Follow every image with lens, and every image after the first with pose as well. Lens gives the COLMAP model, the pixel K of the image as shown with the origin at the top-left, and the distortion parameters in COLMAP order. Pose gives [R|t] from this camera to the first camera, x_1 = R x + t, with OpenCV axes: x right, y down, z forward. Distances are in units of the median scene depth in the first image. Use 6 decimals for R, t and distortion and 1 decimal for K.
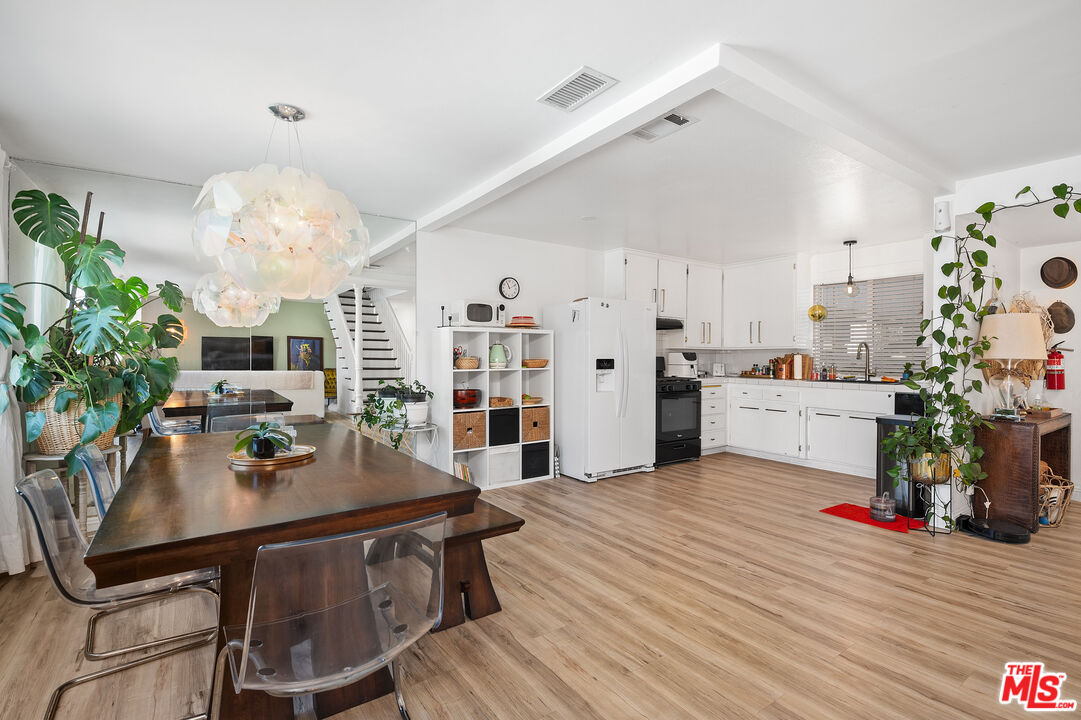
lens RADIAL K [[500.4, 0, 534.8], [0, 500.4, 357.6], [0, 0, 1]] dist [-0.019035, -0.002350]
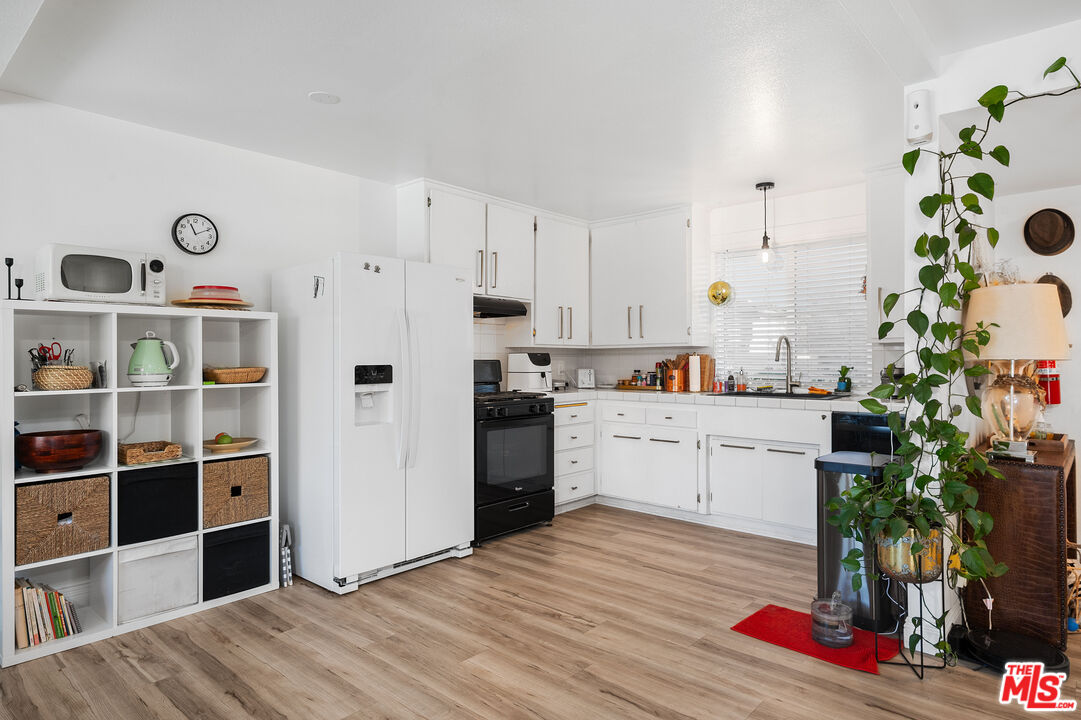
lens RADIAL K [[624.7, 0, 542.5], [0, 624.7, 353.4], [0, 0, 1]] dist [-0.002194, 0.001347]
pose [[0.970397, -0.005892, 0.241445, 0.161989], [0.008751, 0.999904, -0.010770, -0.001365], [-0.241359, 0.012564, 0.970355, 0.297175]]
